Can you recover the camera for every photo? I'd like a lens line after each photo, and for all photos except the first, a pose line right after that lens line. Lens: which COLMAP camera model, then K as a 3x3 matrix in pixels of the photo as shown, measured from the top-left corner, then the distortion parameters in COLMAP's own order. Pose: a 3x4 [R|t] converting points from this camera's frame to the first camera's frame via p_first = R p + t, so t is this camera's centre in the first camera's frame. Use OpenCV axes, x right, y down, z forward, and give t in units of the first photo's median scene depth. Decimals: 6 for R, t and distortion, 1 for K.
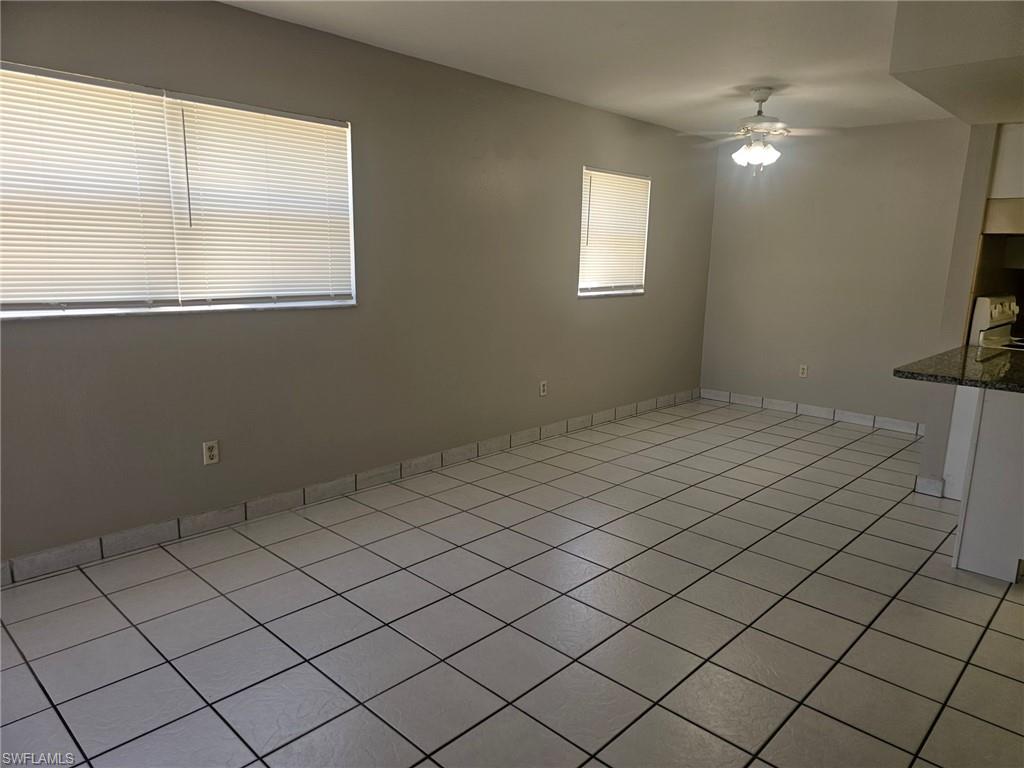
lens RADIAL K [[688.0, 0, 514.3], [0, 688.0, 389.1], [0, 0, 1]] dist [0.034271, 0.000960]
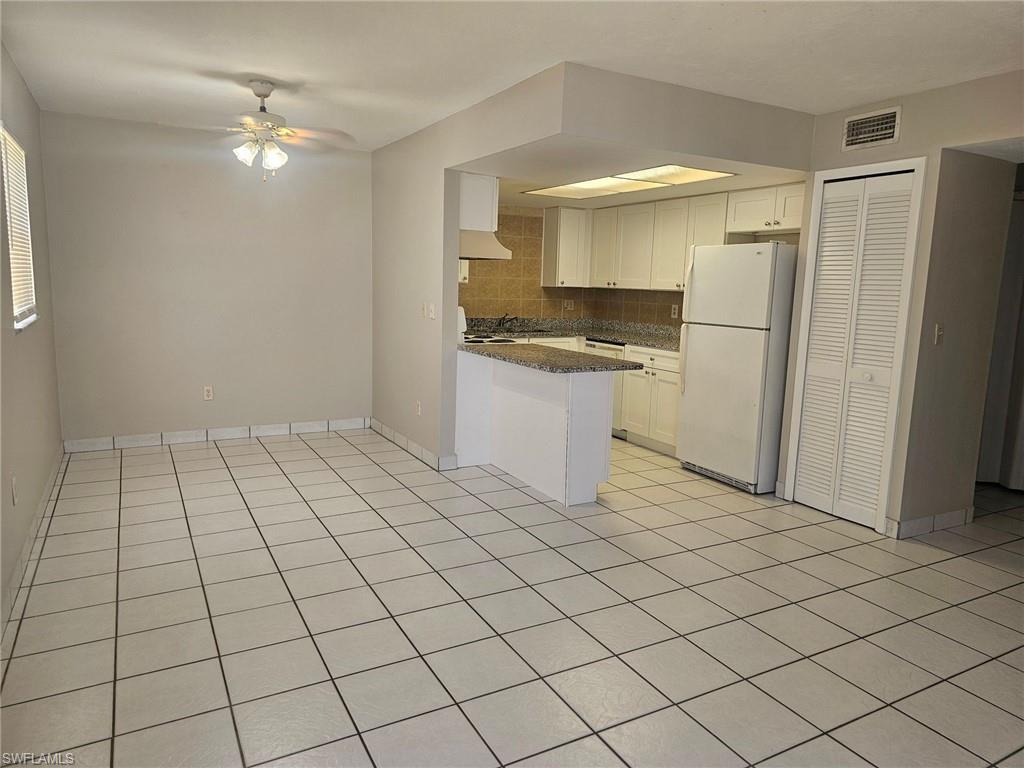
lens RADIAL K [[688.0, 0, 518.0], [0, 688.0, 379.4], [0, 0, 1]] dist [0.034271, 0.000960]
pose [[0.291087, -0.149258, 0.944982, -0.439433], [0.163737, 0.980953, 0.104503, -0.099483], [-0.942581, 0.124309, 0.309982, 0.463059]]
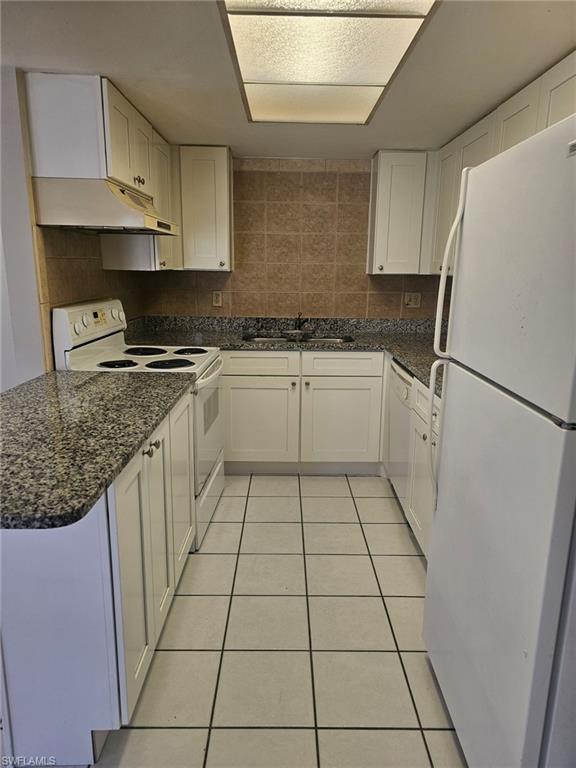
lens RADIAL K [[516.0, 0, 289.0], [0, 516.0, 383.5], [0, 0, 1]] dist [0.034271, 0.000960]
pose [[0.719020, -0.170327, 0.673795, 0.392631], [0.140712, 0.985102, 0.098866, -0.061042], [-0.680596, 0.023725, 0.732275, 0.352104]]
